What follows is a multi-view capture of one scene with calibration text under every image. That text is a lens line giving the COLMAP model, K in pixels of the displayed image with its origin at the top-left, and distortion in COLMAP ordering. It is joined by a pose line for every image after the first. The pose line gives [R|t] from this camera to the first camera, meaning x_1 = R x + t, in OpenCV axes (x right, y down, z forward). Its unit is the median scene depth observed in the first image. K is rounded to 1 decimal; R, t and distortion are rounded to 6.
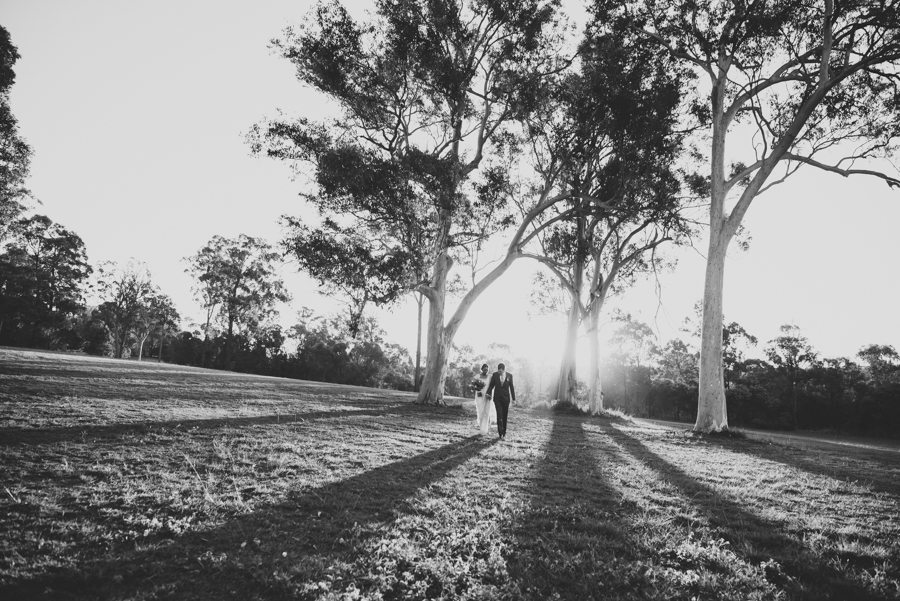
lens RADIAL K [[646.5, 0, 443.6], [0, 646.5, 298.0], [0, 0, 1]] dist [-0.067895, 0.005604]
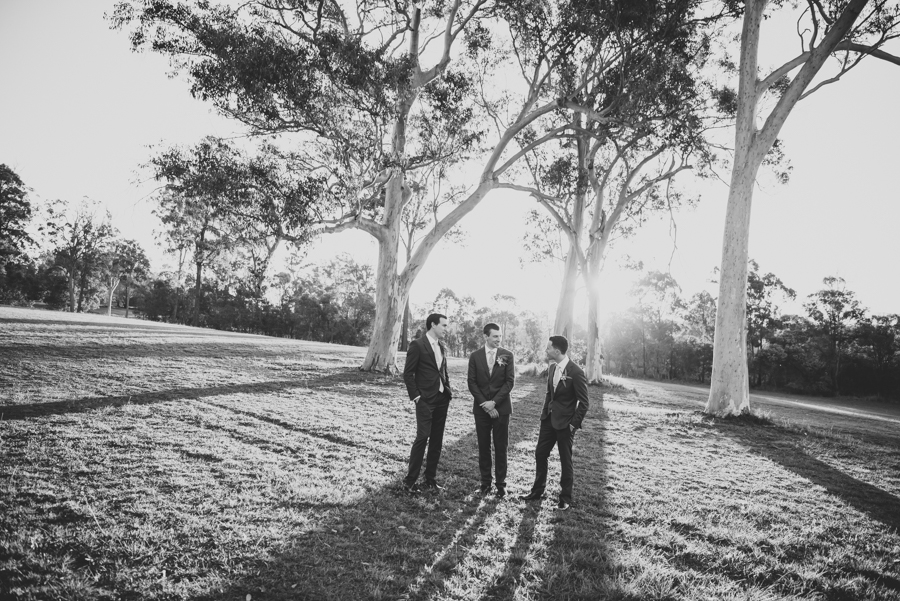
lens RADIAL K [[697.4, 0, 445.3], [0, 697.4, 299.0], [0, 0, 1]] dist [-0.055685, 0.014097]
pose [[0.999875, 0.005746, -0.014754, 0.053307], [-0.004591, 0.997009, 0.077150, 0.005900], [0.015154, -0.077073, 0.996910, 0.103680]]
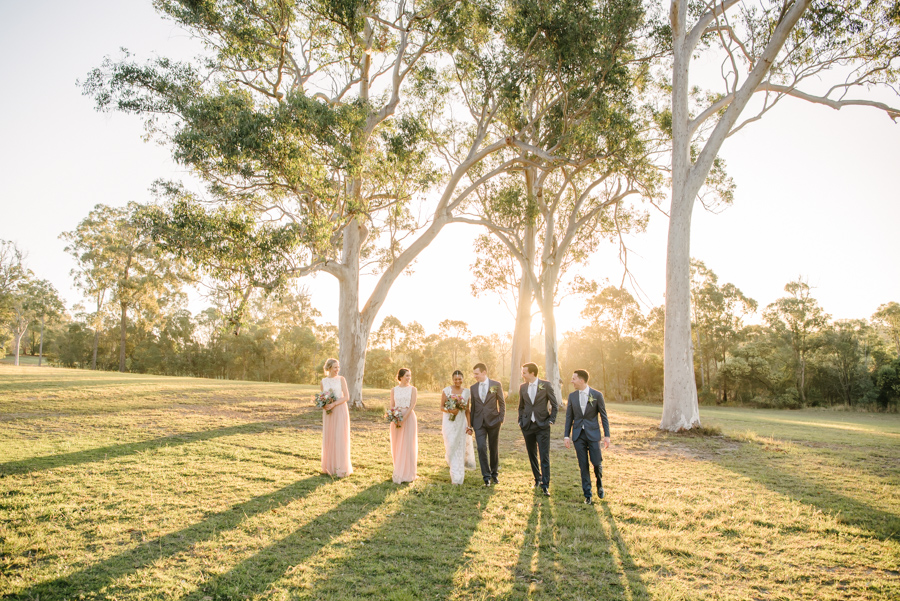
lens RADIAL K [[769.6, 0, 429.3], [0, 769.6, 297.7], [0, 0, 1]] dist [-0.047326, 0.008771]
pose [[0.998029, -0.044148, 0.044591, 0.034299], [0.042250, 0.998196, 0.042648, -0.008082], [-0.046393, -0.040680, 0.998095, 0.021240]]
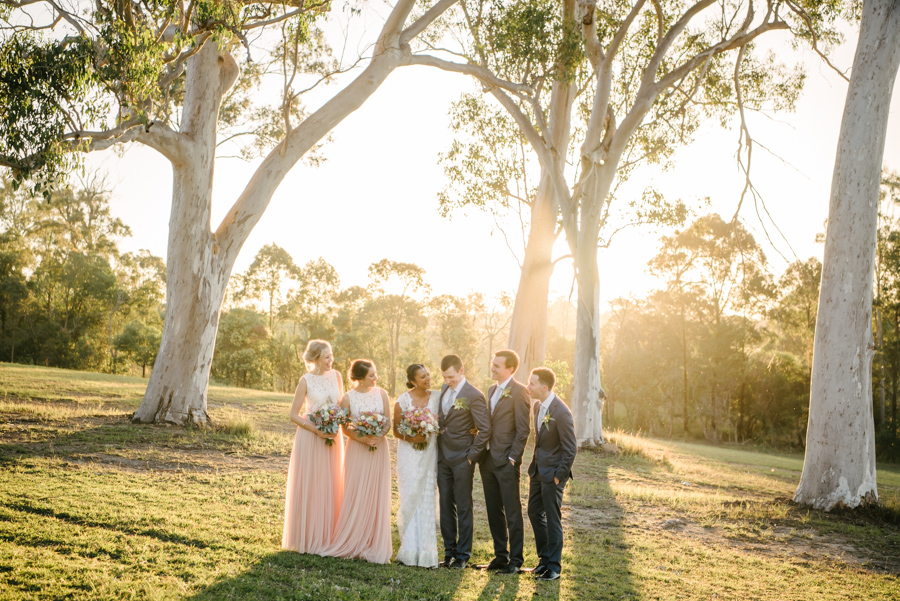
lens RADIAL K [[1516.8, 0, 449.2], [0, 1516.8, 298.7], [0, 0, 1]] dist [0.281523, 0.000000]
pose [[0.993860, 0.016713, 0.109373, 0.033052], [-0.027357, 0.994952, 0.096551, -0.007451], [-0.107207, -0.098950, 0.989301, 0.025547]]
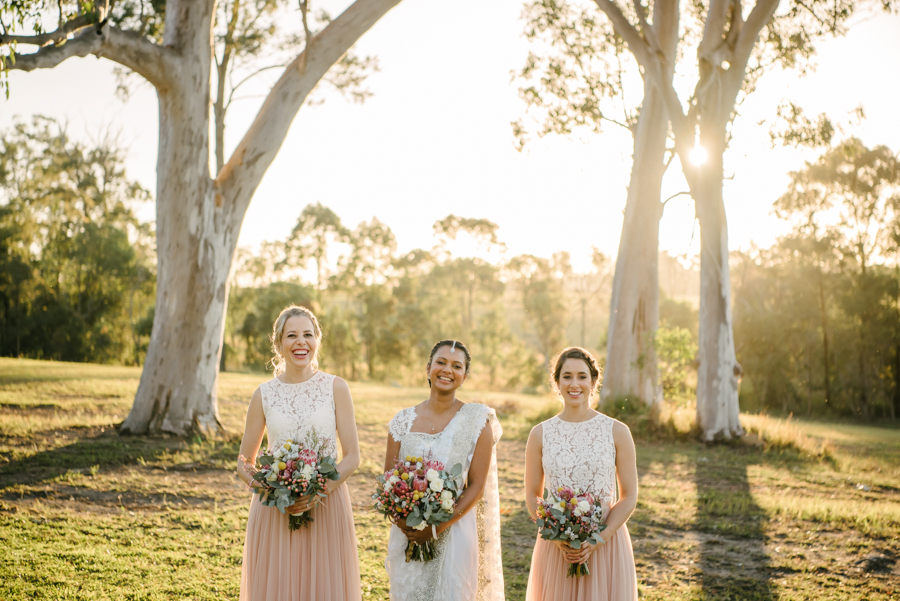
lens RADIAL K [[1761.1, 0, 448.0], [0, 1761.1, 295.9], [0, 0, 1]] dist [0.347441, 0.000000]
pose [[0.997632, -0.028373, 0.062649, 0.042586], [0.020970, 0.993051, 0.115804, 0.004036], [-0.065499, -0.114216, 0.991294, 0.116807]]
